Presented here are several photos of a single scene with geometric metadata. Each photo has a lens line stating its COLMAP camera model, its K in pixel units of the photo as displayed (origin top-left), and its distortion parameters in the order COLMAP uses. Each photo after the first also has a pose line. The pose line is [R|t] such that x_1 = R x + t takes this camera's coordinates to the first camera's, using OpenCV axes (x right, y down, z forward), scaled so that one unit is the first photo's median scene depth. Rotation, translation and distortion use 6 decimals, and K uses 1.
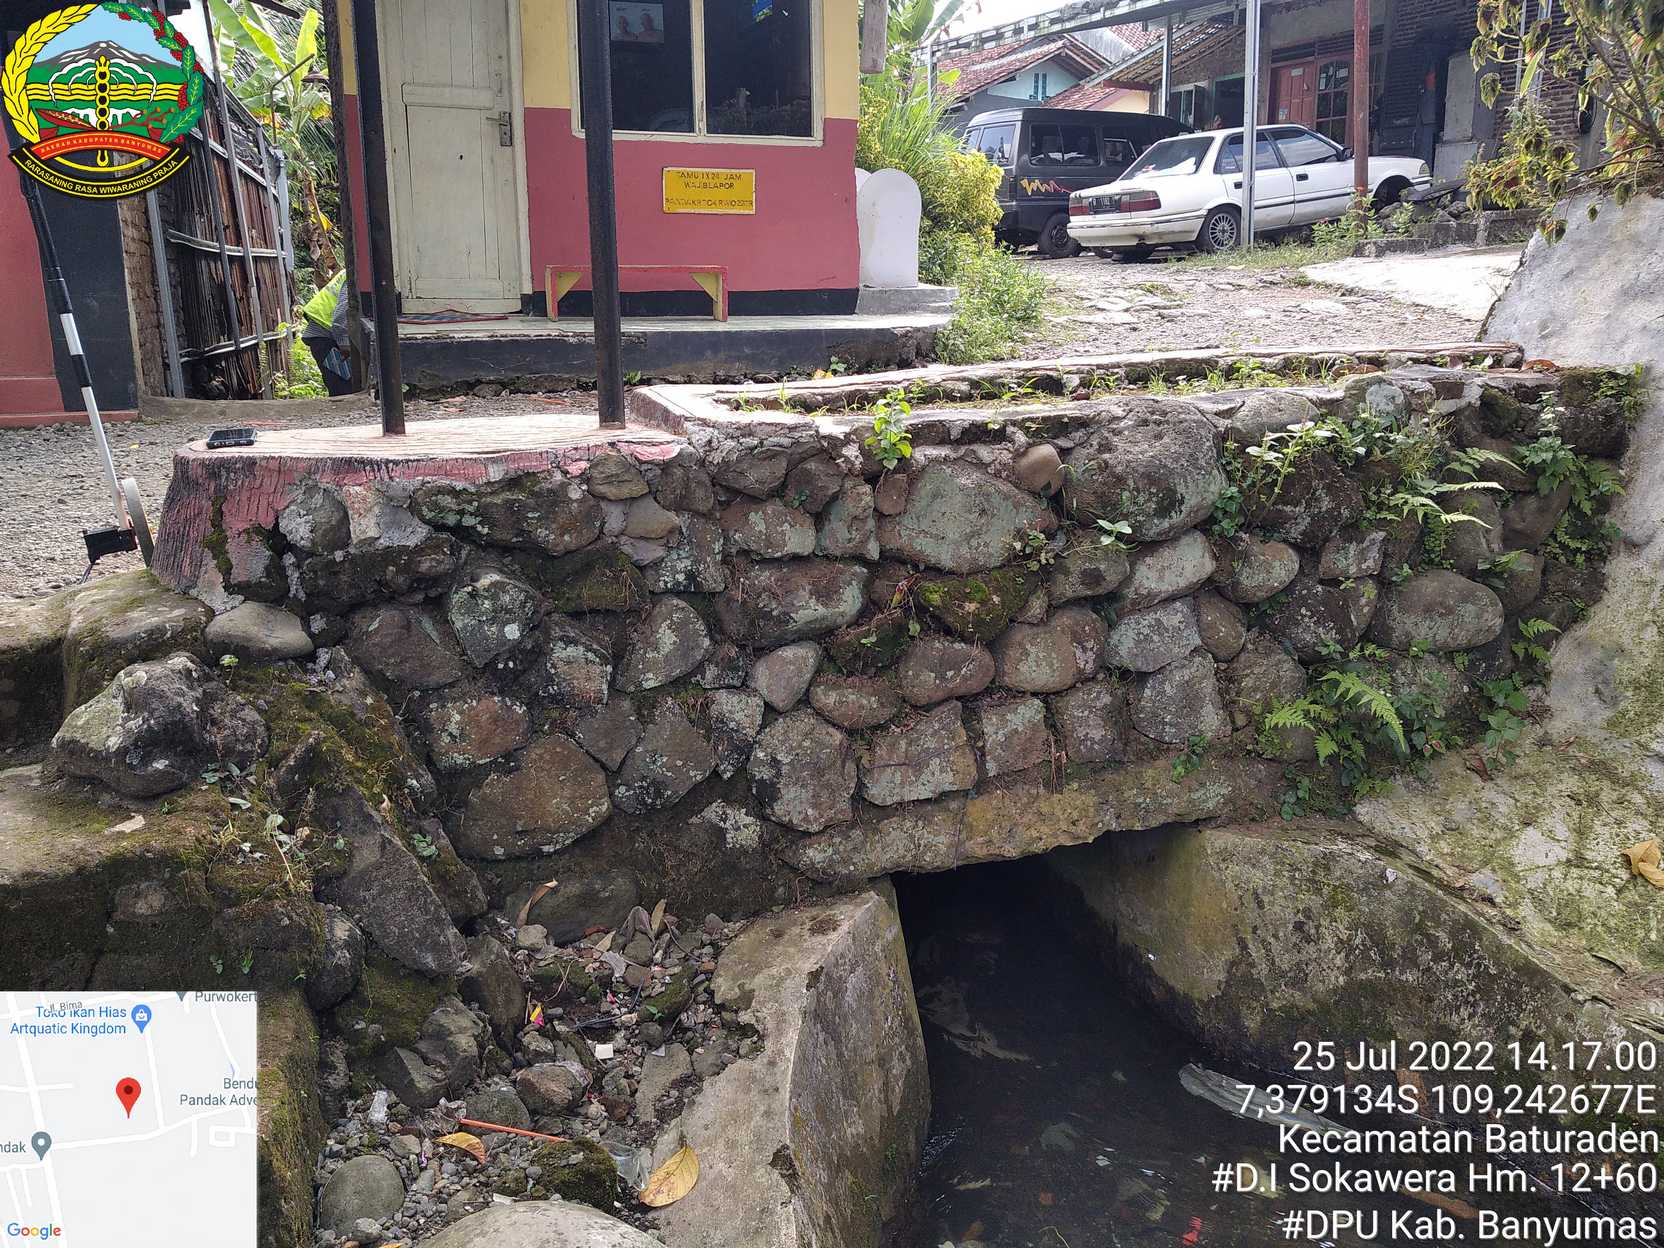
lens RADIAL K [[1374.1, 0, 831.2], [0, 1374.1, 620.8], [0, 0, 1]] dist [0.166046, -0.503255]
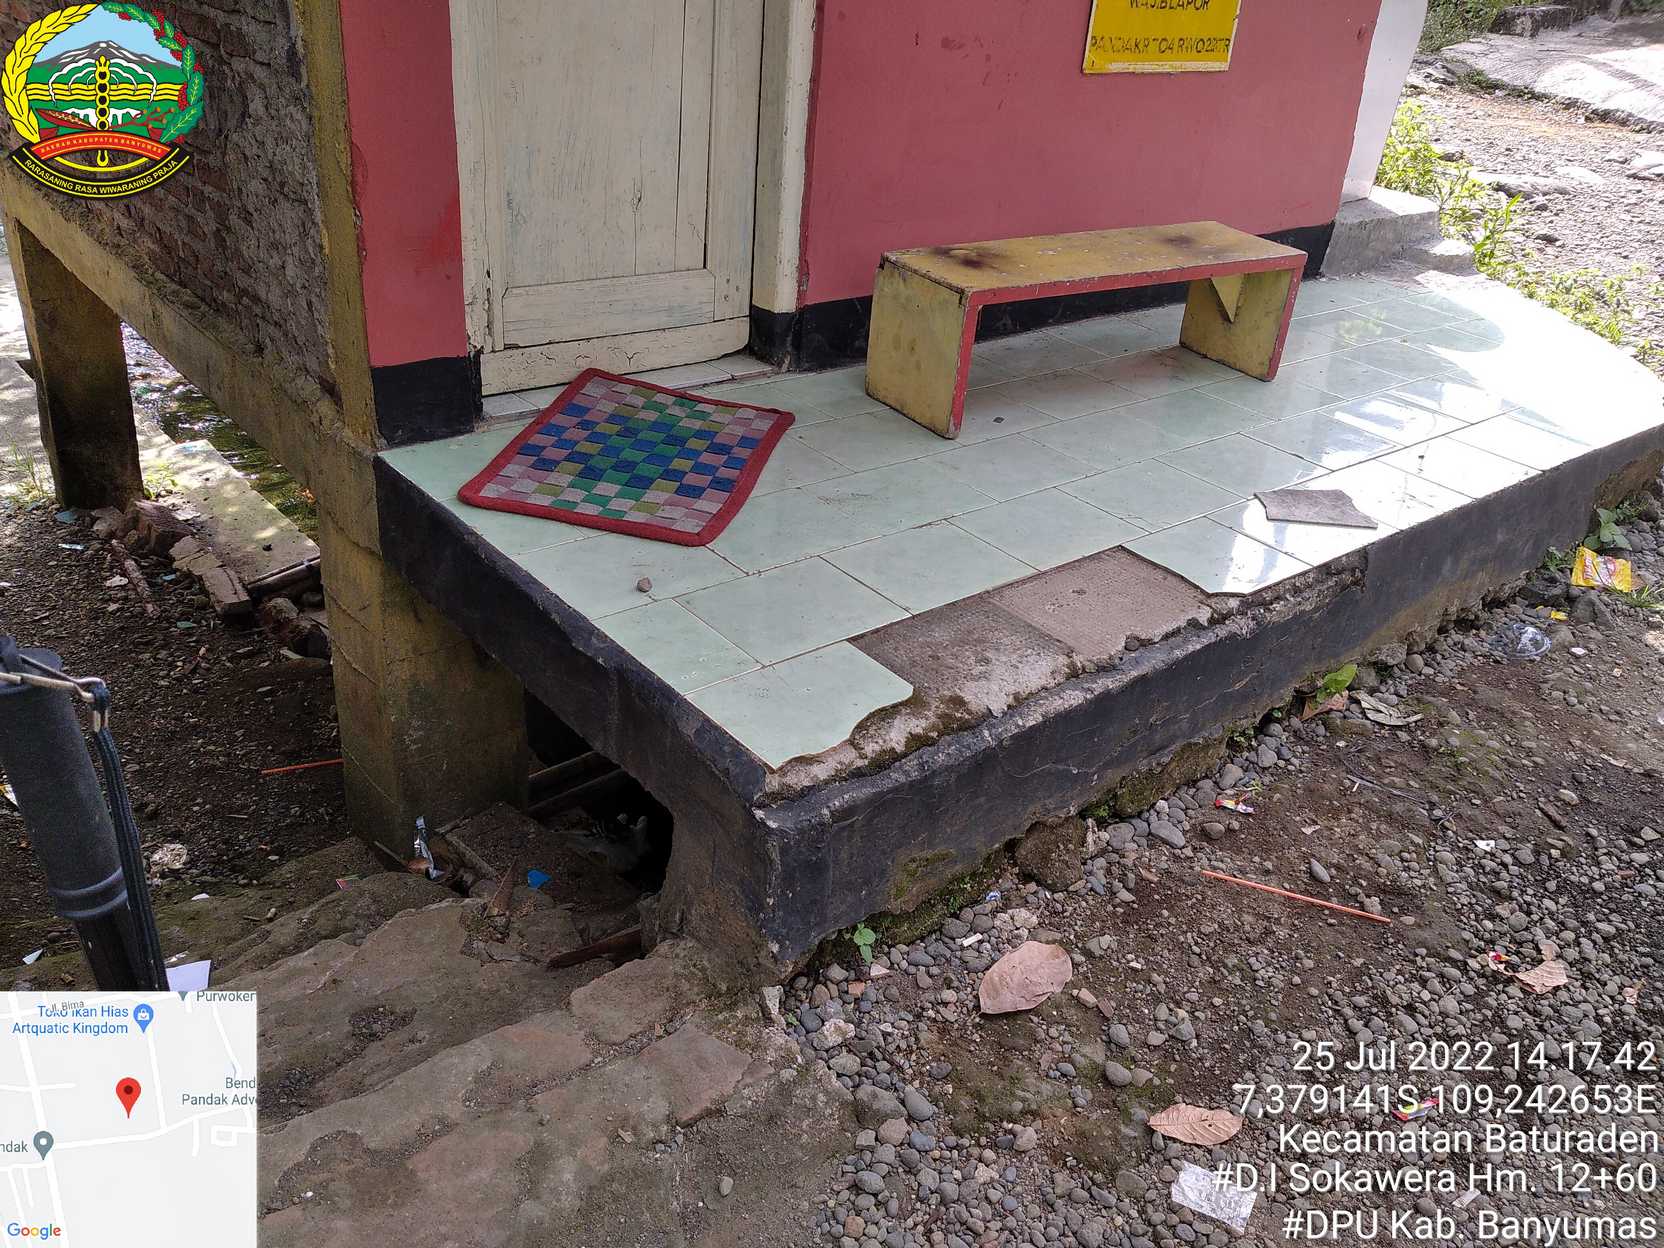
lens RADIAL K [[1406.0, 0, 831.5], [0, 1406.0, 617.9], [0, 0, 1]] dist [-0.003438, -0.008913]
pose [[0.948221, -0.081820, 0.306893, -0.811758], [0.006042, 0.970721, 0.240134, -0.610262], [-0.317555, -0.225846, 0.920952, 1.584358]]
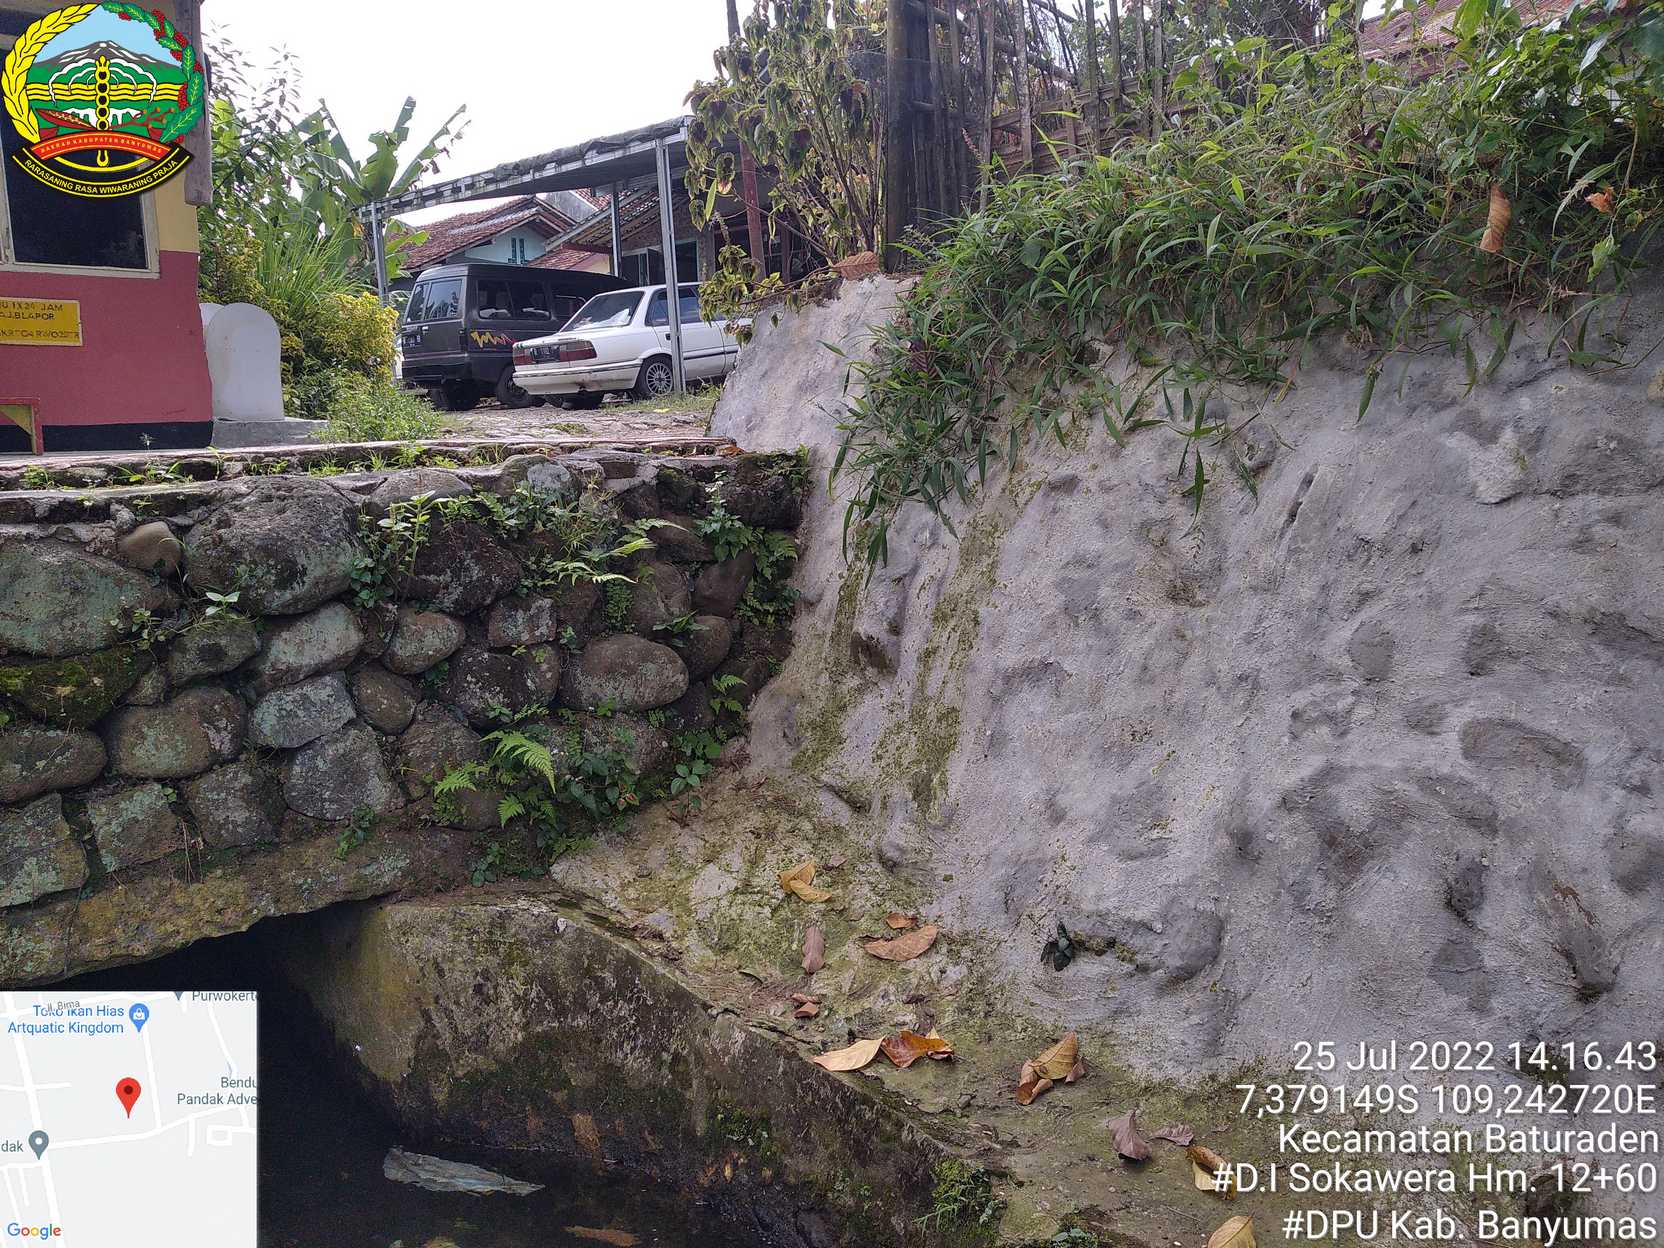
lens RADIAL K [[1392.9, 0, 832.0], [0, 1392.9, 624.0], [0, 0, 1]] dist [0.048699, -0.133372]
pose [[0.944941, -0.060961, 0.321512, 0.286404], [0.096041, 0.990892, -0.094391, 0.083259], [-0.312830, 0.120072, 0.942189, -0.068431]]
